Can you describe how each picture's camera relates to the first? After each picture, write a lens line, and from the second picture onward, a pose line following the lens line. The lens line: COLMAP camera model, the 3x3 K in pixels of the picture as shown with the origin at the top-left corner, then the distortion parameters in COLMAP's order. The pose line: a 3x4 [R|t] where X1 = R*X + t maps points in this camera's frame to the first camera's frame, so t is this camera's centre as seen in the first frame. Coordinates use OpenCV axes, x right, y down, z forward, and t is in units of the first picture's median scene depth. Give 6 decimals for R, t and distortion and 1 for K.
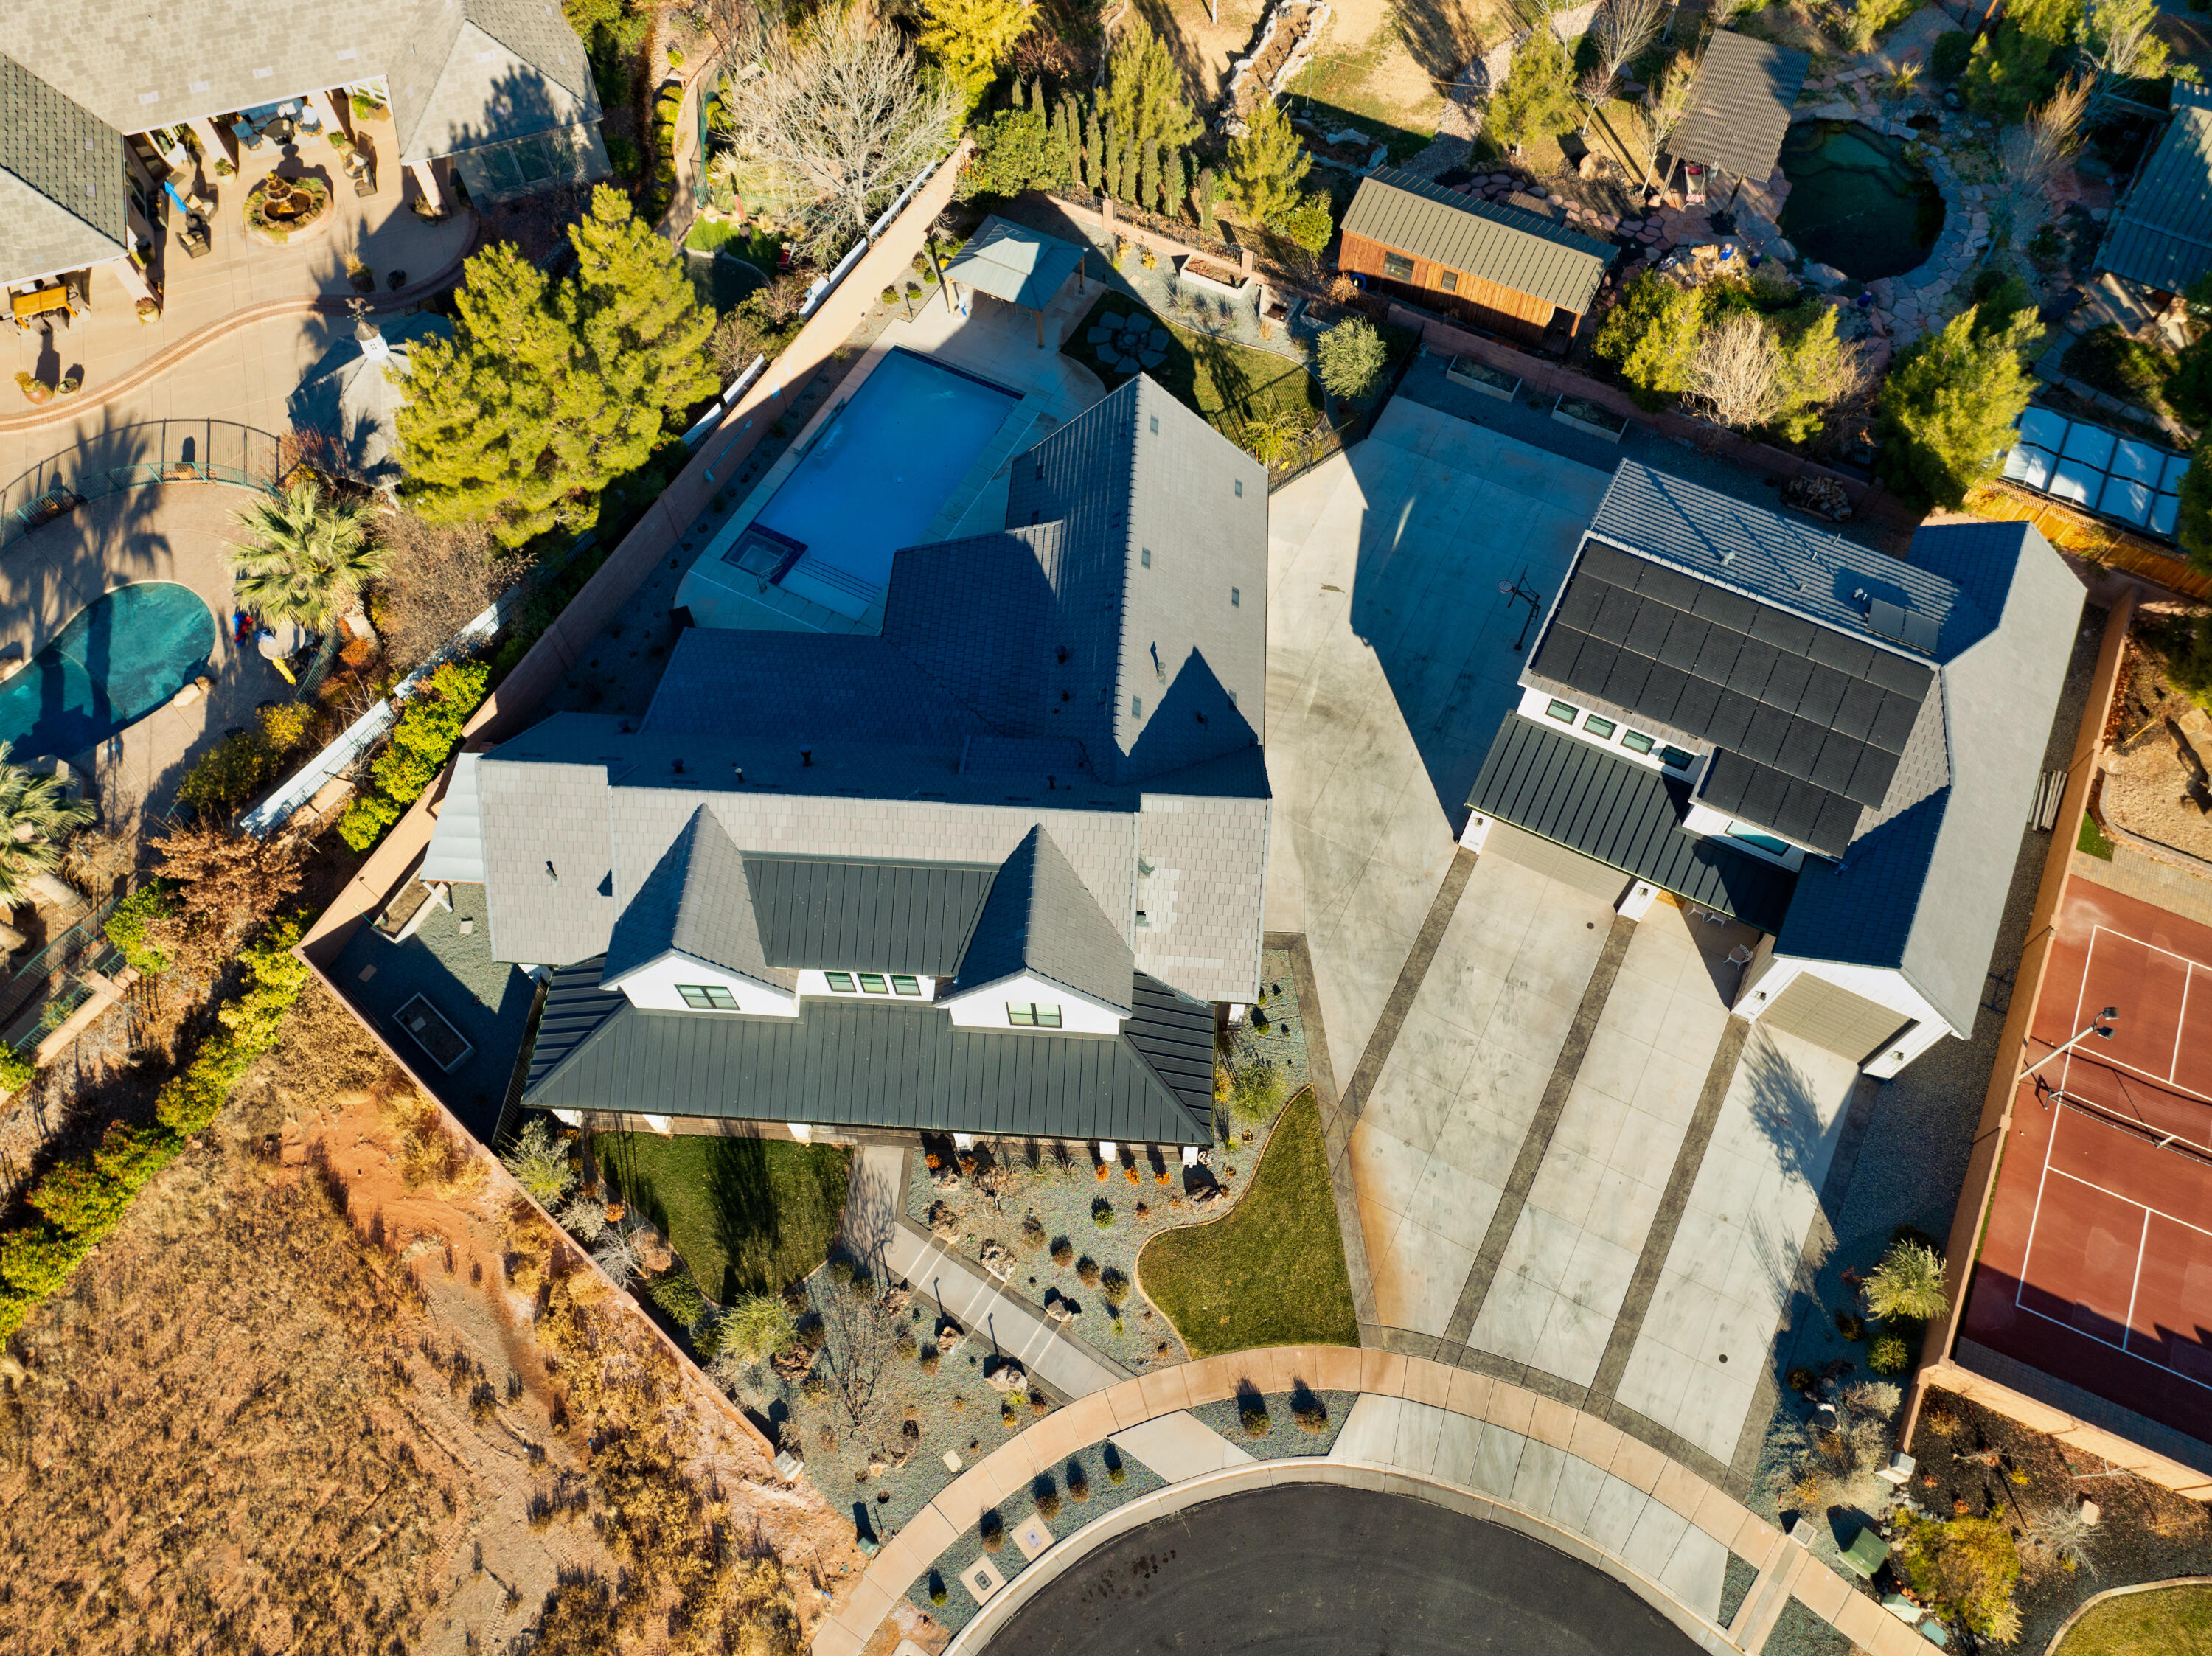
lens RADIAL K [[1562.5, 0, 1110.2], [0, 1562.5, 828.5], [0, 0, 1]] dist [-0.044717, 0.012026]
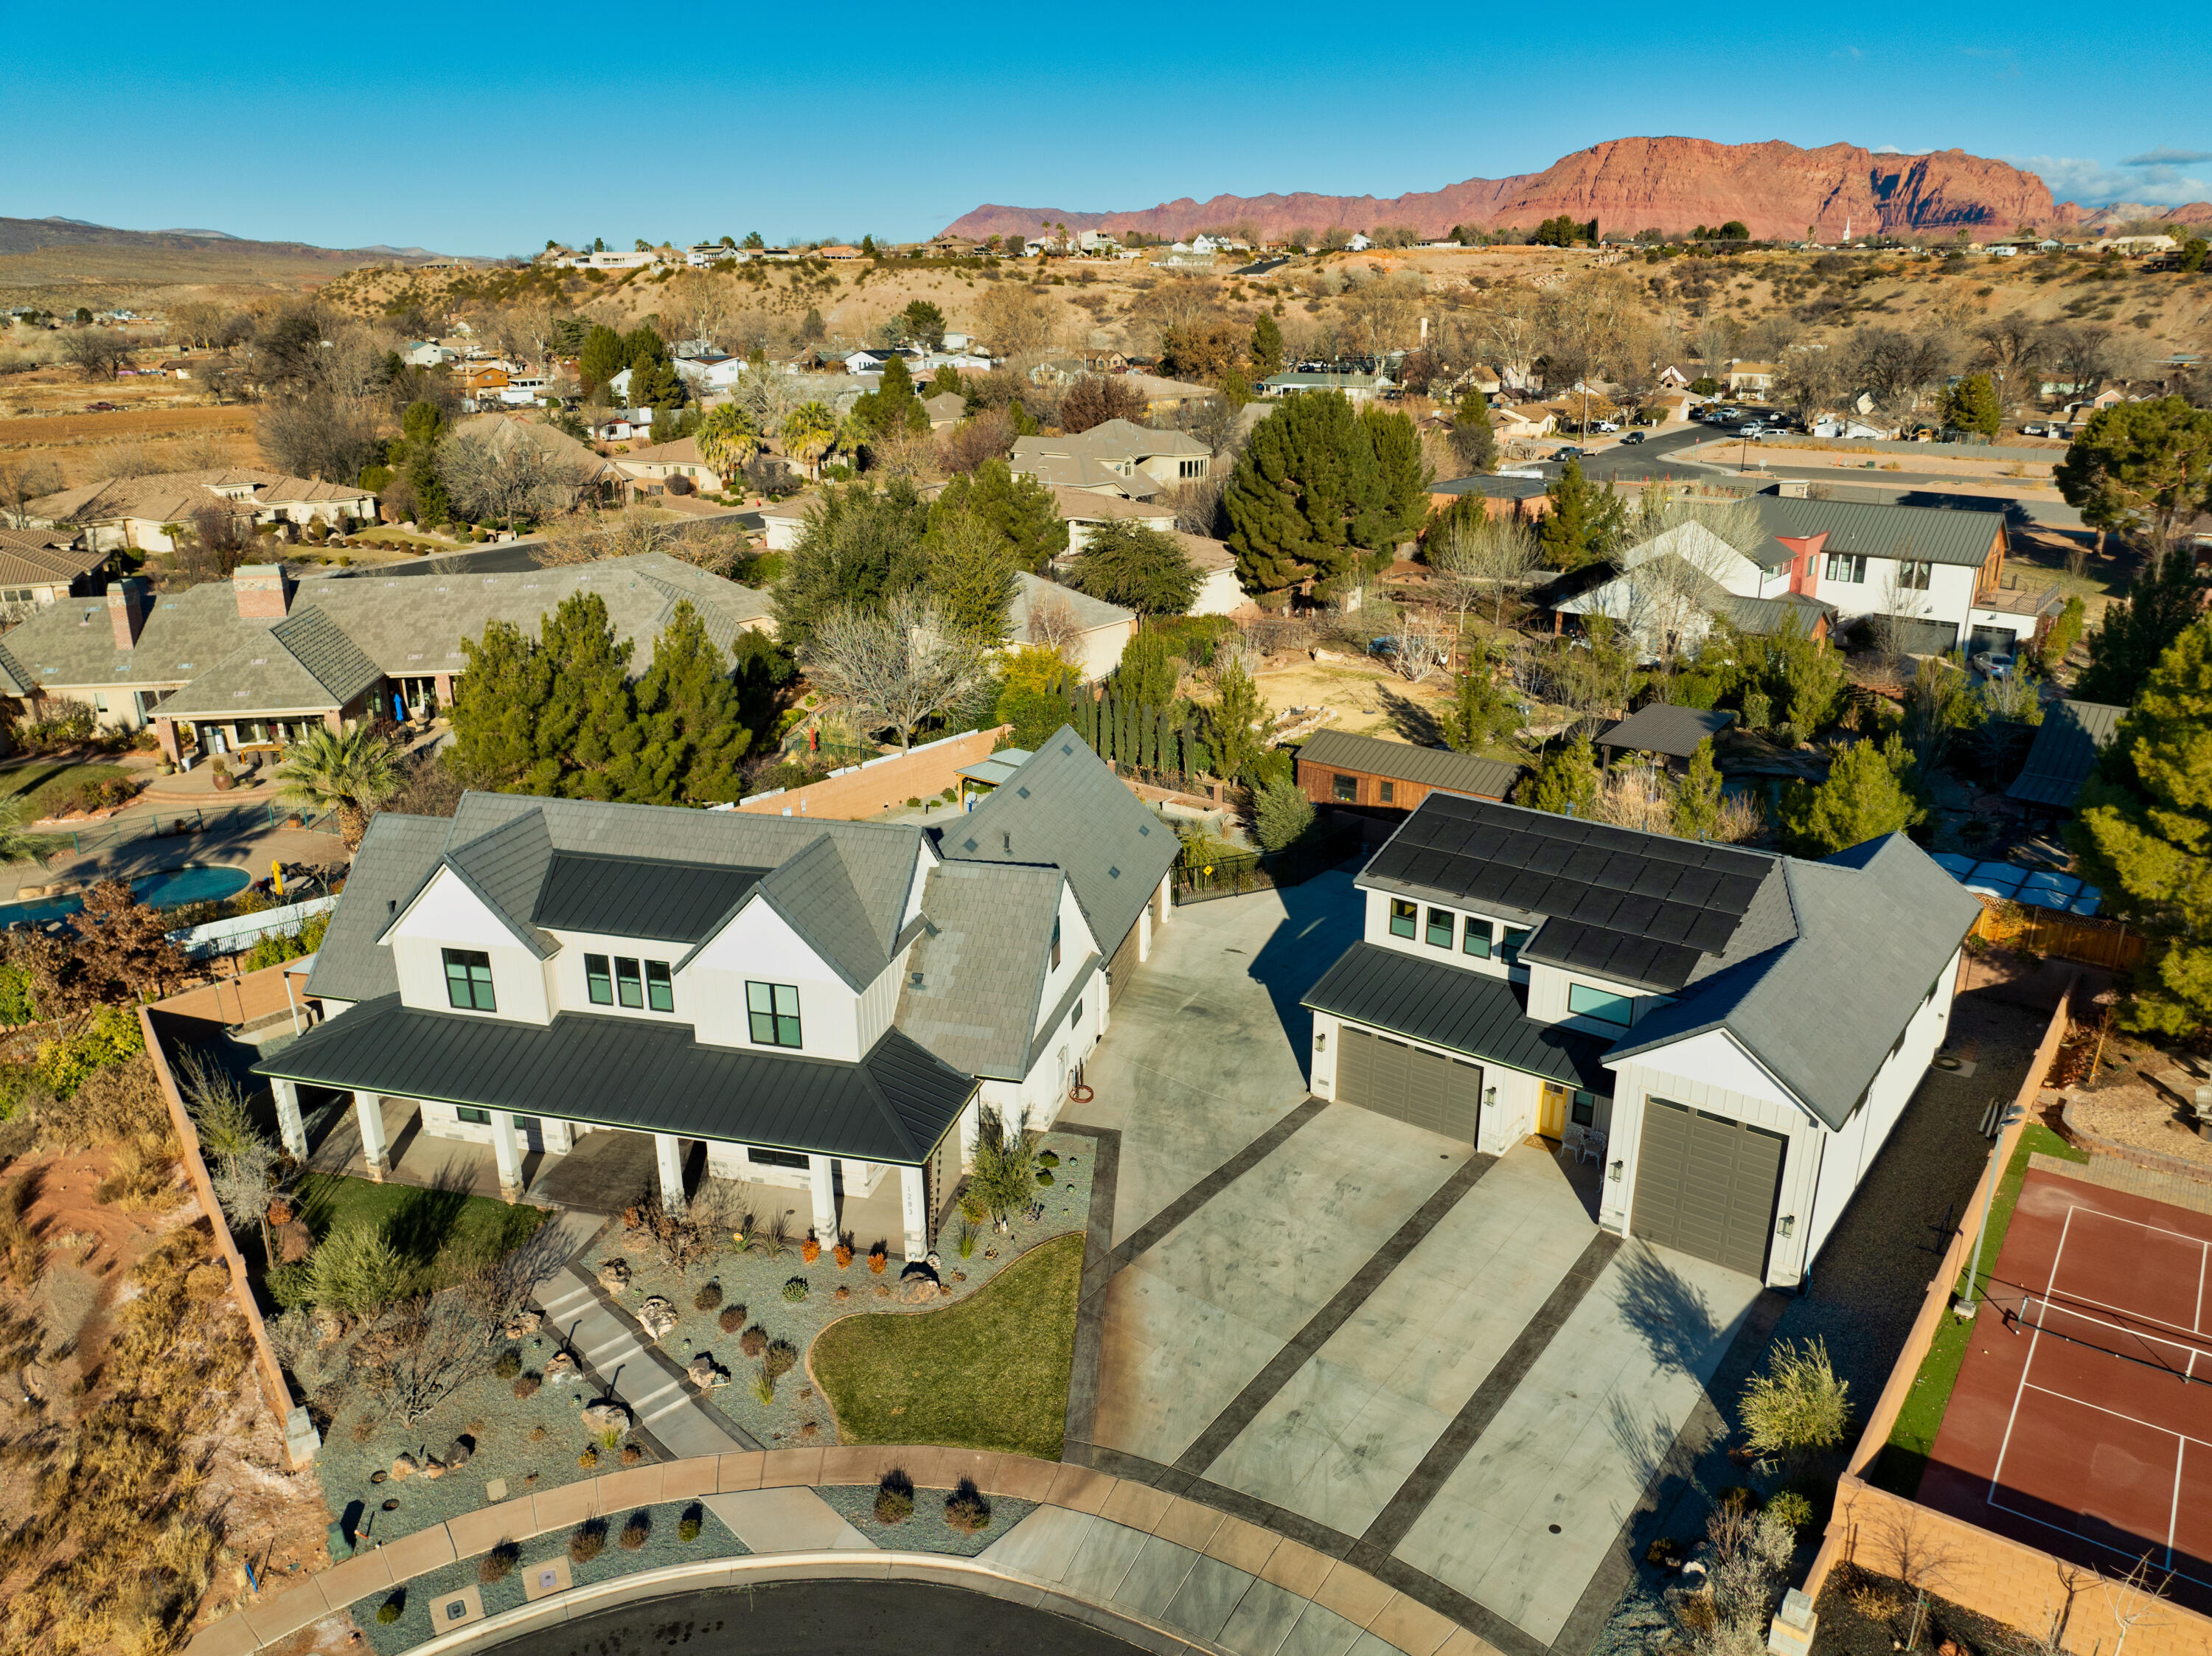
lens RADIAL K [[1562.5, 0, 1108.6], [0, 1562.5, 829.4], [0, 0, 1]] dist [-0.044717, 0.012026]
pose [[0.982298, 0.062306, -0.176662, 0.289822], [-0.166145, 0.725387, -0.667989, 0.593478], [0.086528, 0.685515, 0.722898, 0.244149]]
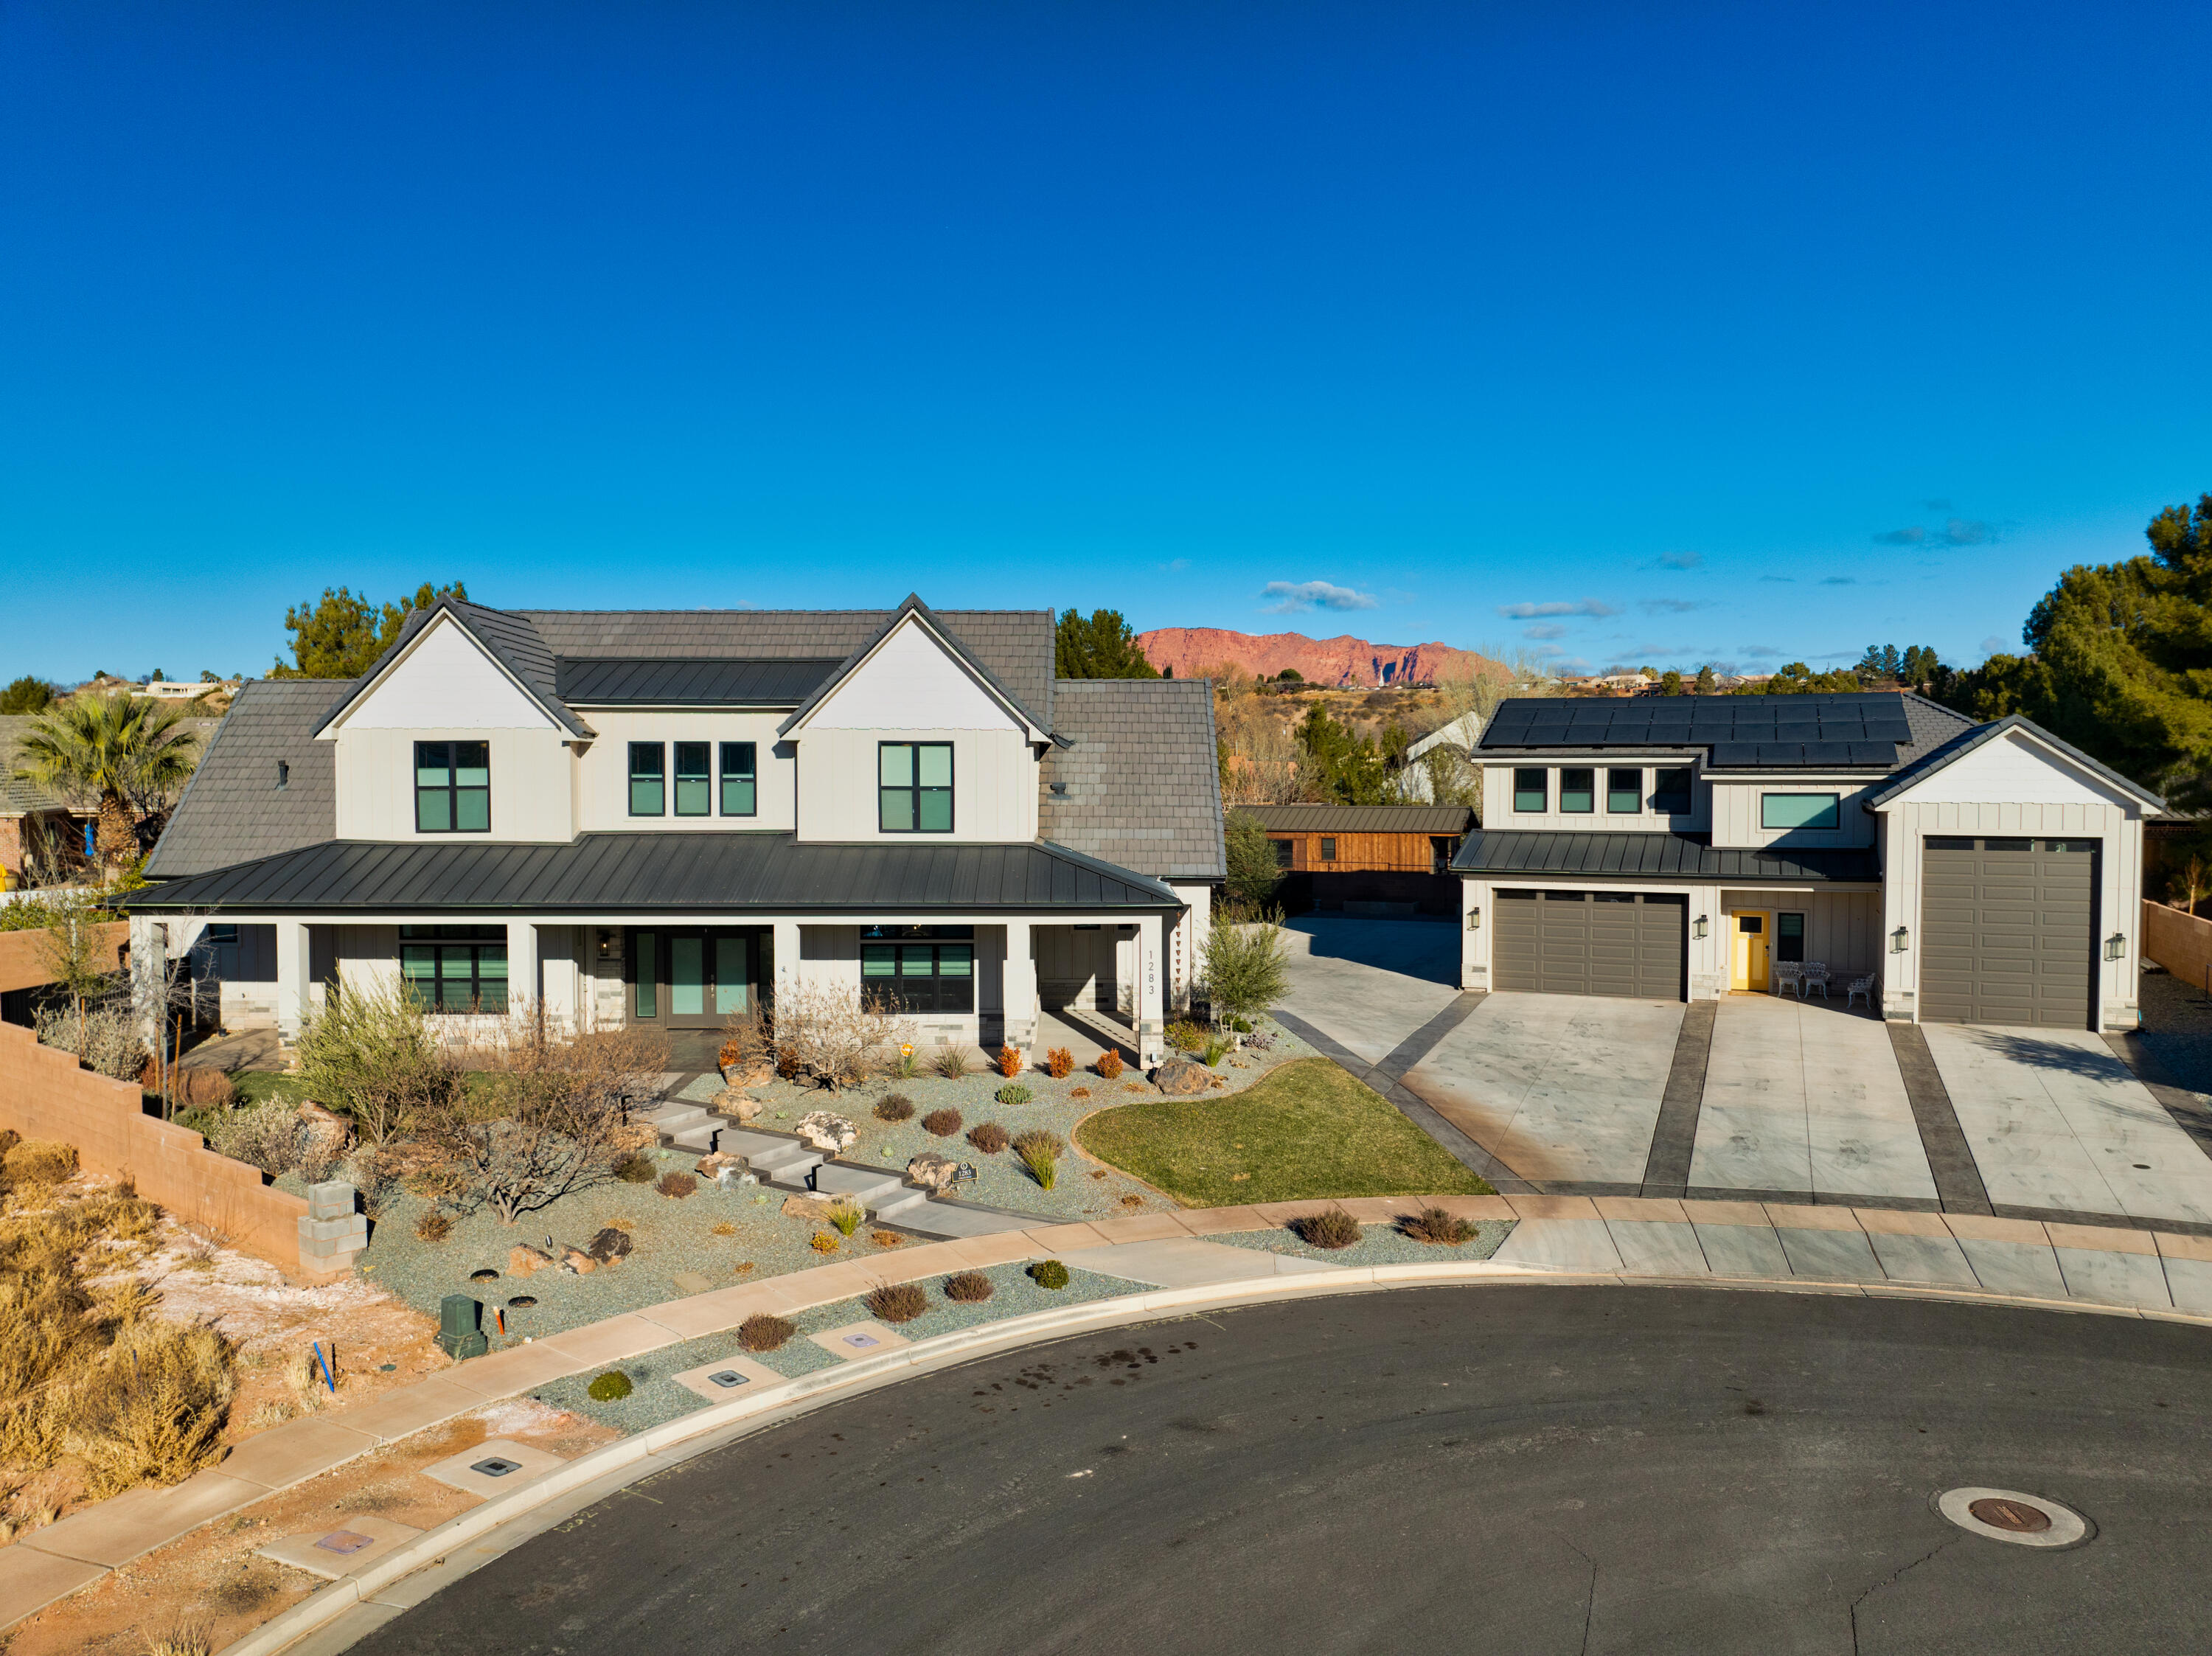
lens RADIAL K [[1562.5, 0, 1109.8], [0, 1562.5, 826.1], [0, 0, 1]] dist [-0.044717, 0.012026]
pose [[0.996987, 0.005425, 0.077385, -0.014226], [0.064238, 0.501499, -0.862770, 0.704266], [-0.043489, 0.865141, 0.499639, 0.612958]]
